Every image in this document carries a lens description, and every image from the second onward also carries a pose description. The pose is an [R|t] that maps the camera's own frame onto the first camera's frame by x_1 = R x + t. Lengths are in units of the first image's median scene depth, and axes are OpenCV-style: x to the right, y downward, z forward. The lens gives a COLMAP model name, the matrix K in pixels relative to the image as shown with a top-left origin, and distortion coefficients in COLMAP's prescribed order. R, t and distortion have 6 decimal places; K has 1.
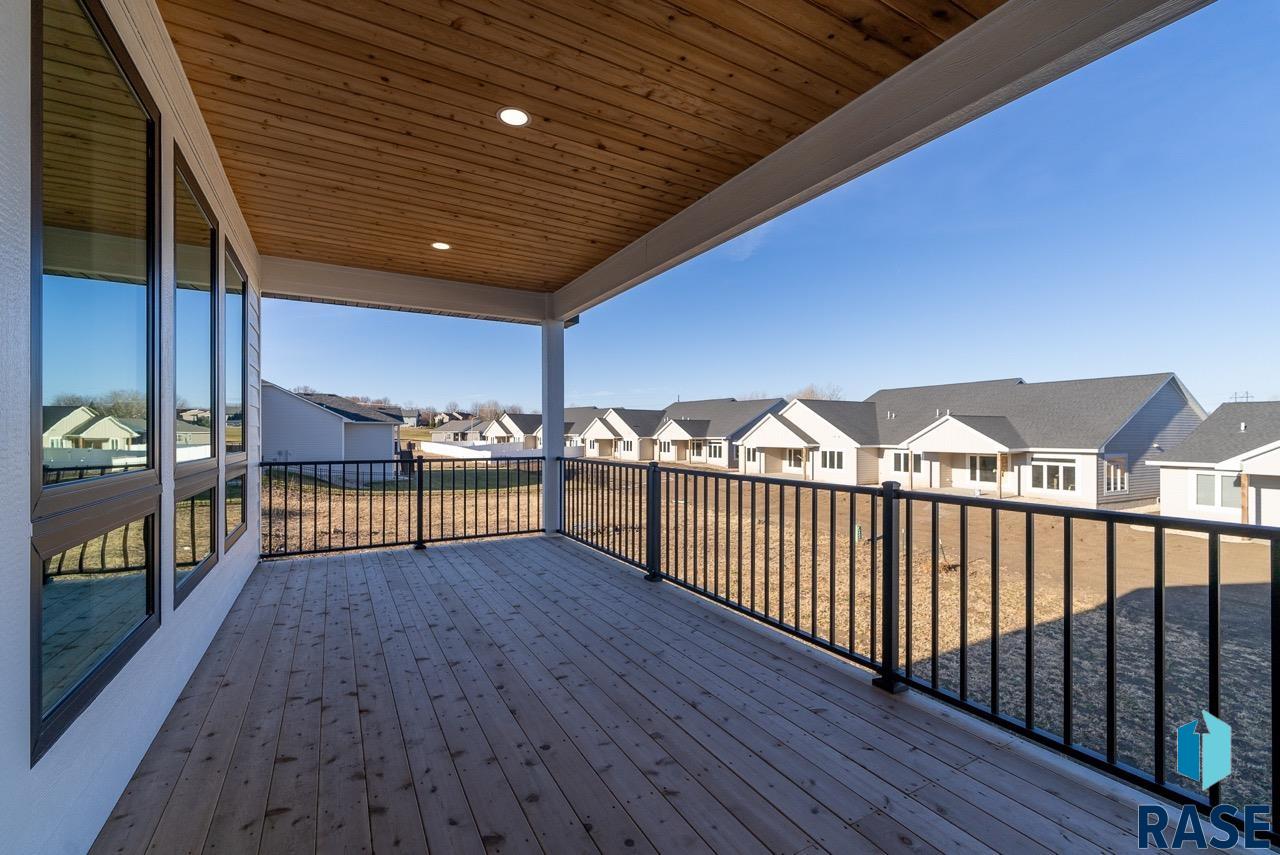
lens RADIAL K [[521.5, 0, 626.5], [0, 521.5, 425.0], [0, 0, 1]] dist [-0.000239, -0.000736]
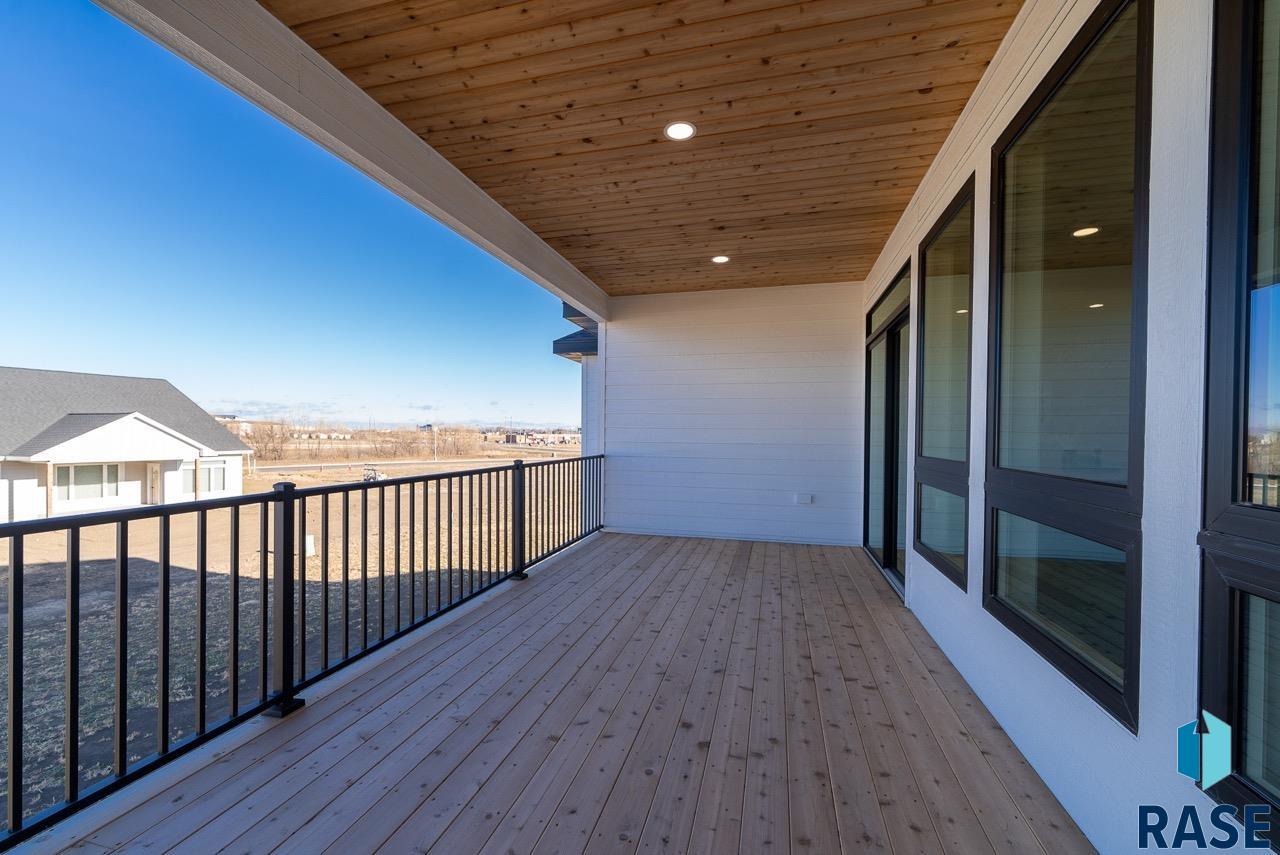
lens RADIAL K [[521.5, 0, 634.9], [0, 521.5, 440.8], [0, 0, 1]] dist [-0.000239, -0.000736]
pose [[-0.712657, -0.011132, 0.701424, -0.850420], [-0.014003, 0.999901, 0.001642, 0.031098], [-0.701372, -0.008652, -0.712742, 1.719203]]
